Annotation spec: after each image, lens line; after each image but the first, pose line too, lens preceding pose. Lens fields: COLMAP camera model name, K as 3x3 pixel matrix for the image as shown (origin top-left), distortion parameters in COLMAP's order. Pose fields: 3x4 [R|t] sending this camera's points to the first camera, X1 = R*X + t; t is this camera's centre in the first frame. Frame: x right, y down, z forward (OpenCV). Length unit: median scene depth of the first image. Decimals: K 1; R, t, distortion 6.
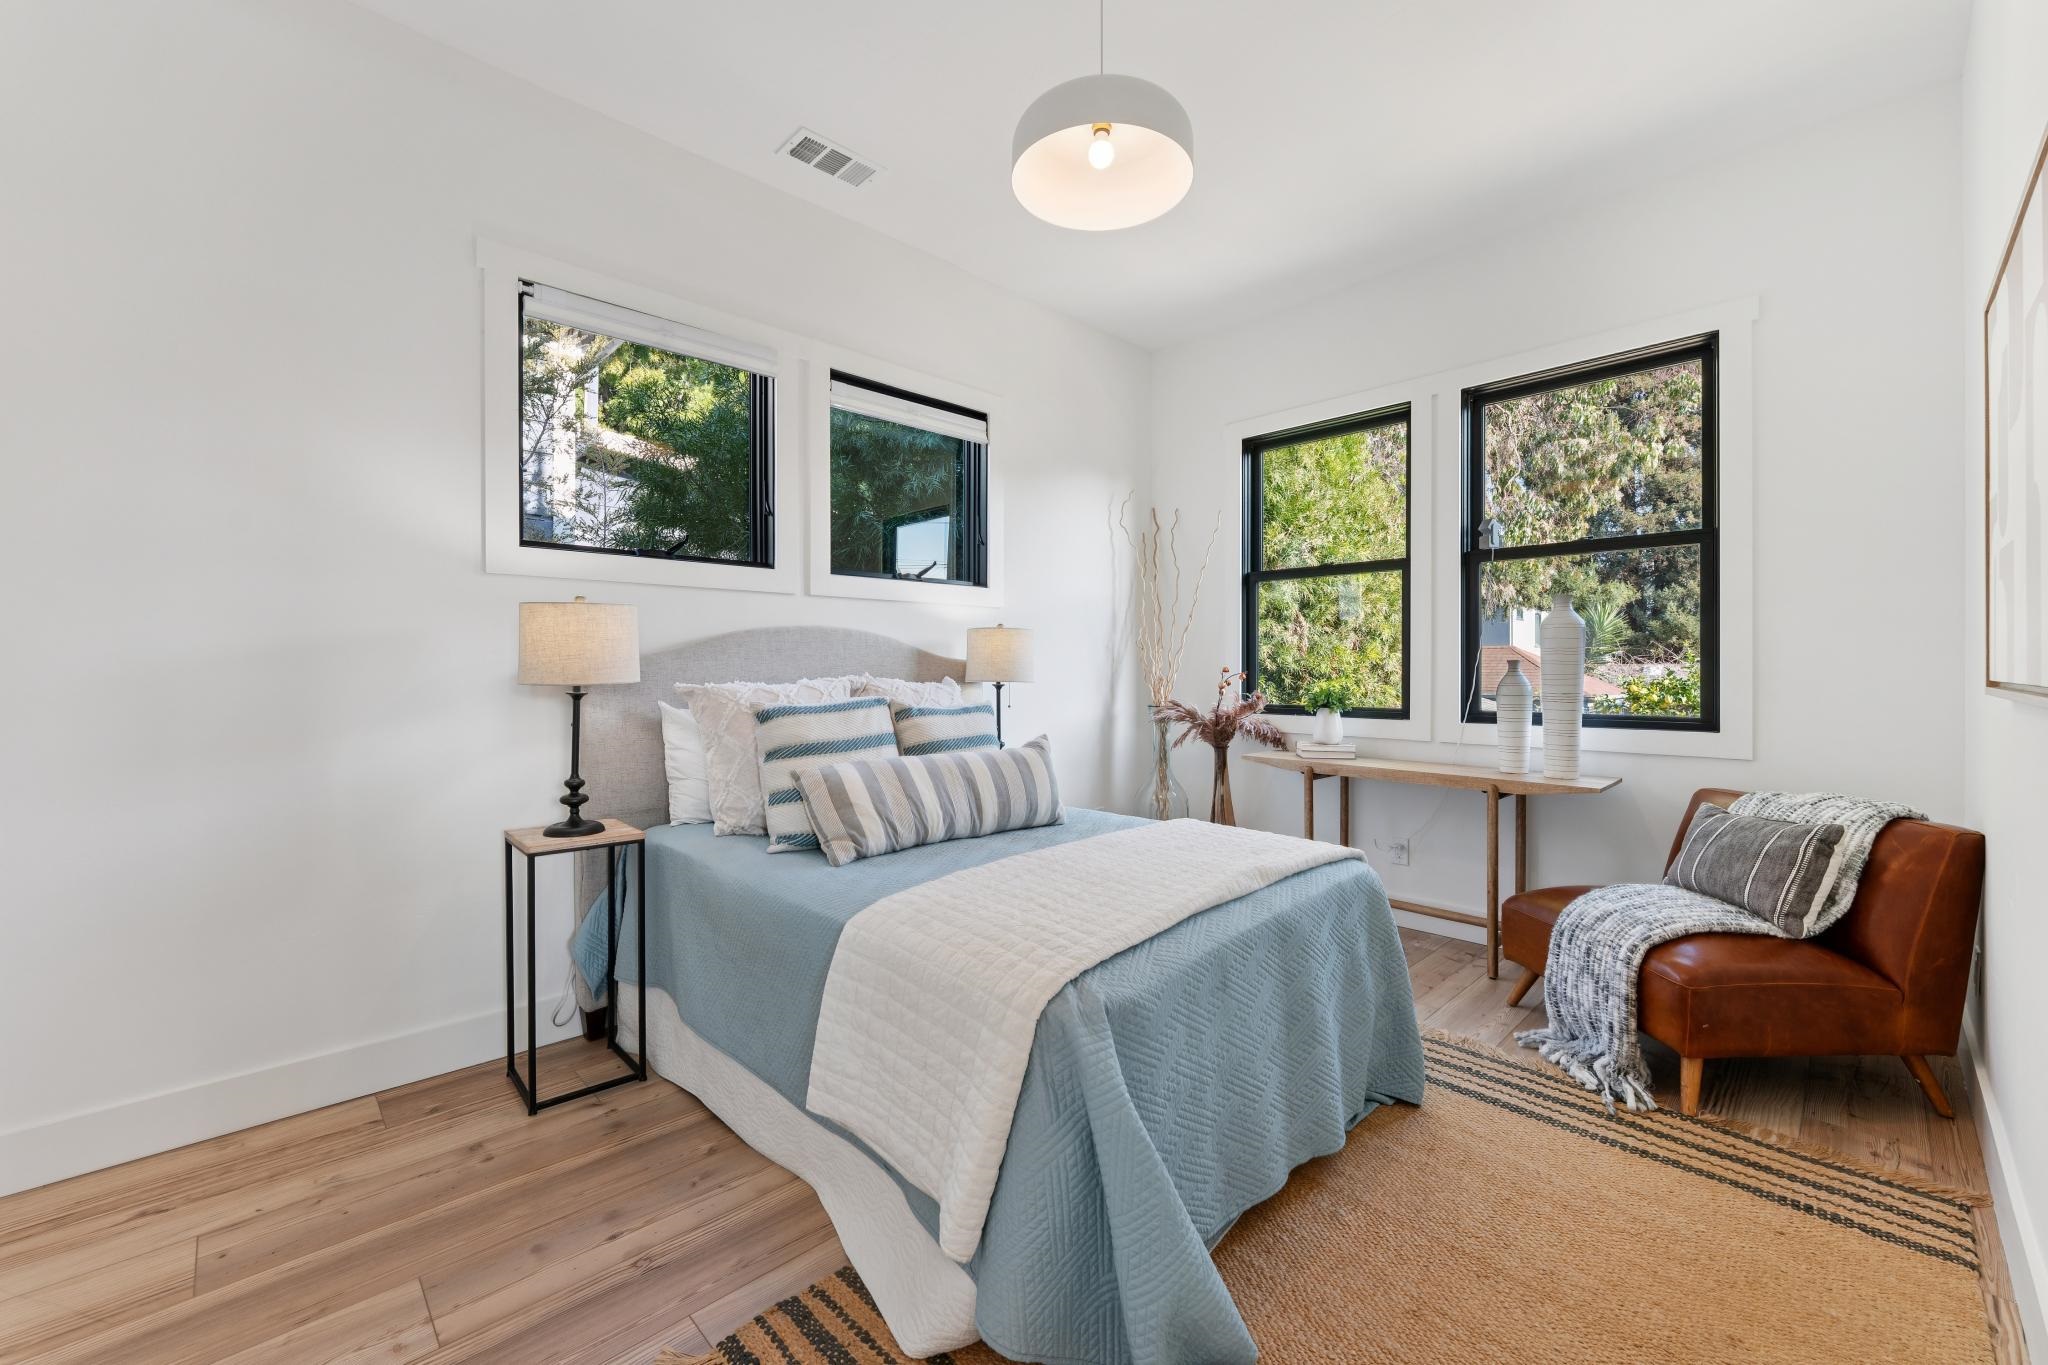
lens RADIAL K [[834.0, 0, 1008.8], [0, 834.0, 672.9], [0, 0, 1]] dist [0.001771, -0.001869]
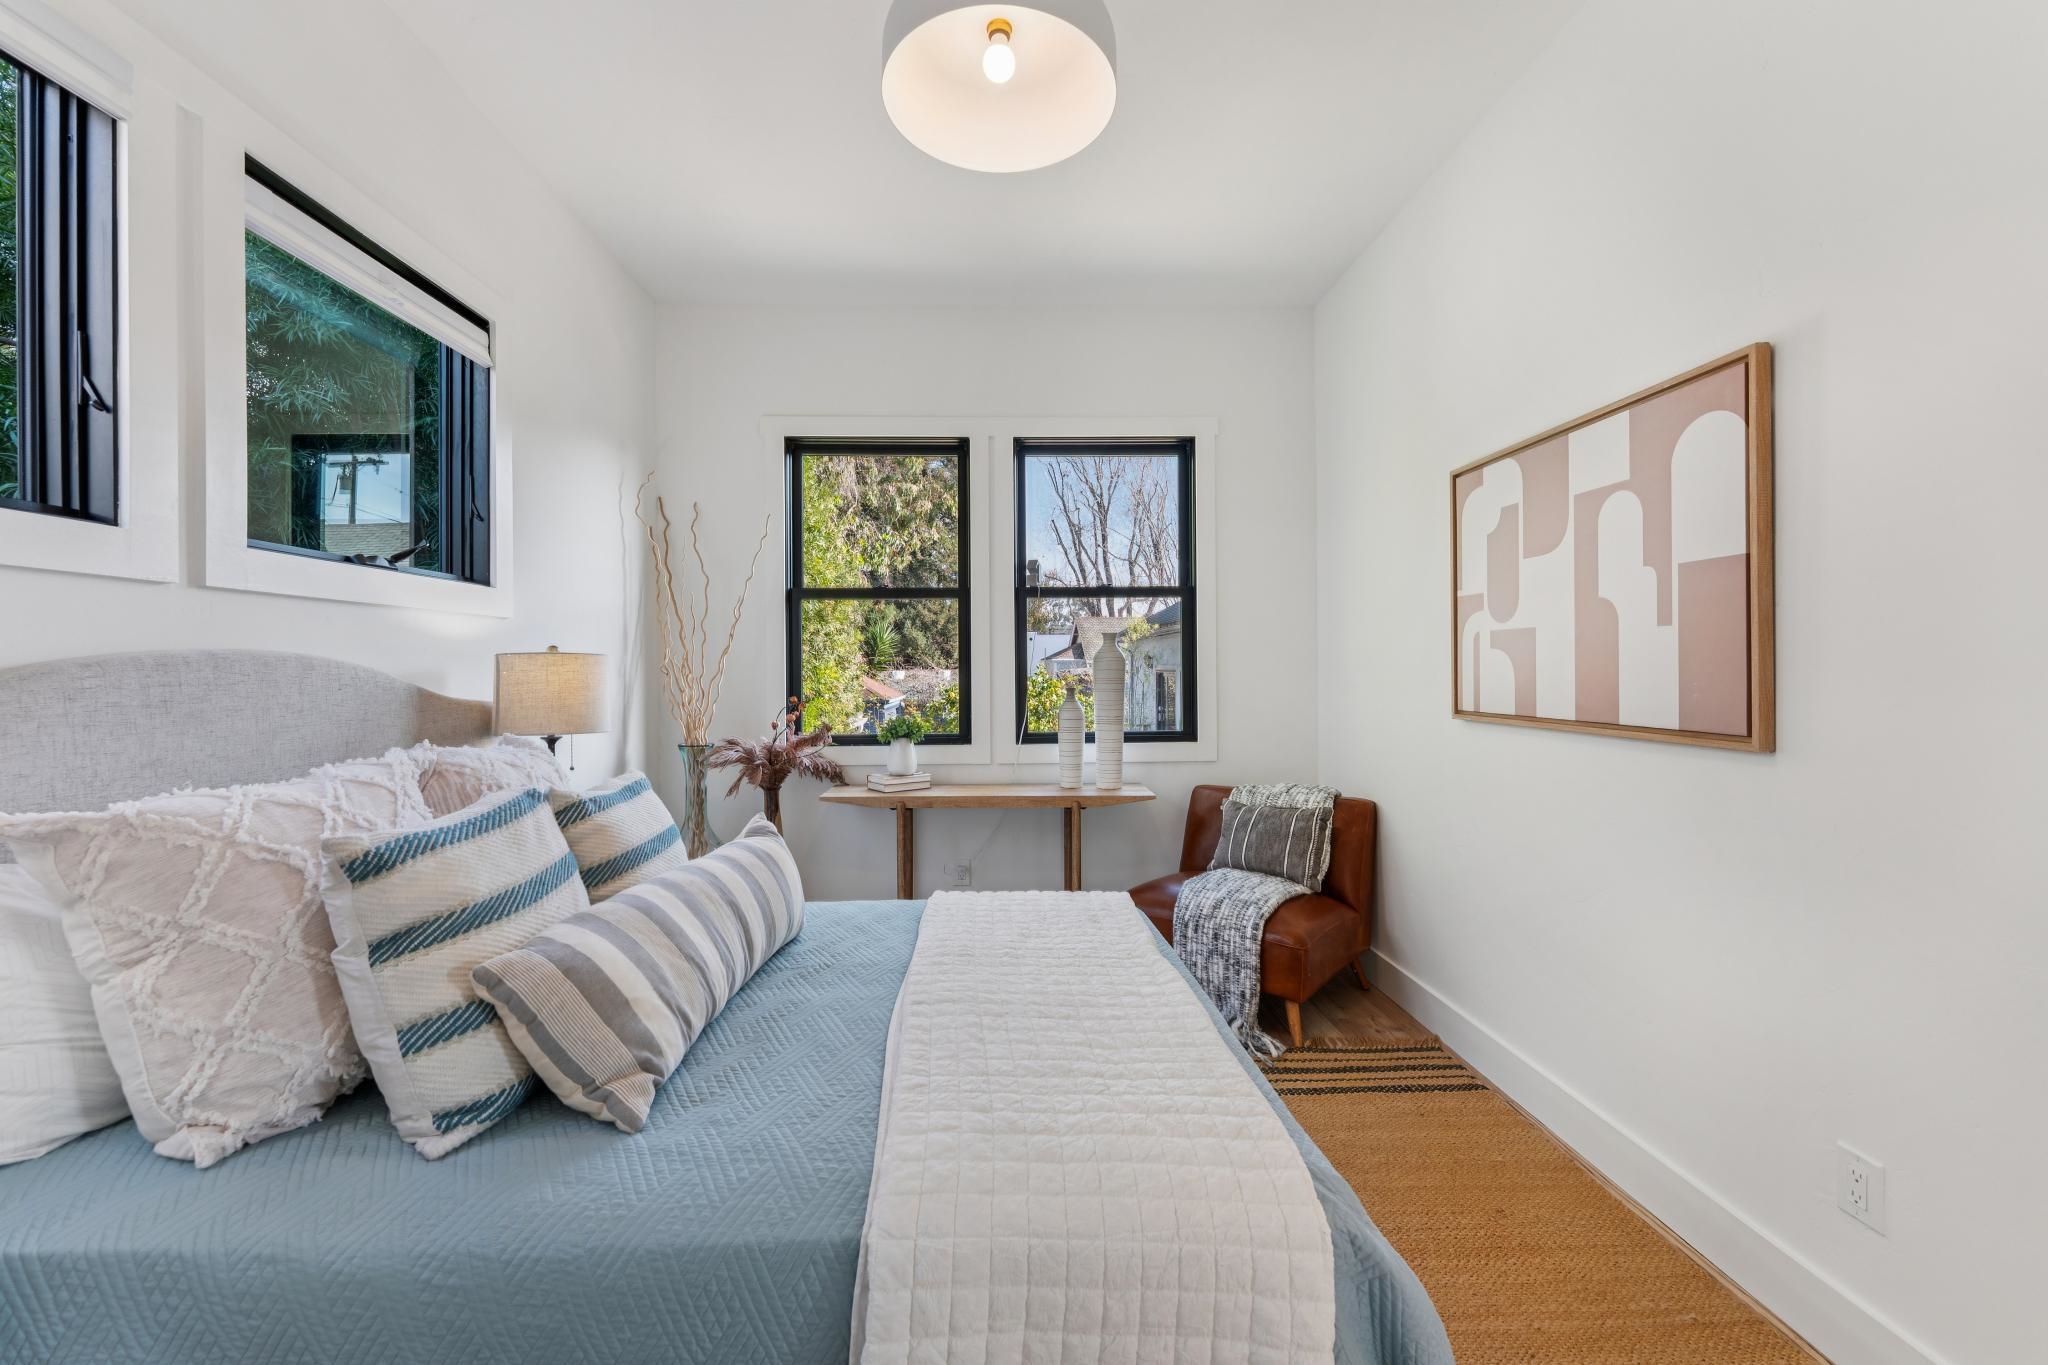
lens RADIAL K [[834.0, 0, 1024.7], [0, 834.0, 671.6], [0, 0, 1]] dist [0.001771, -0.001869]
pose [[0.658565, -0.005956, 0.752500, -0.306853], [0.009980, 0.999950, -0.000820, -0.039292], [-0.752458, 0.008050, 0.658591, 0.322624]]
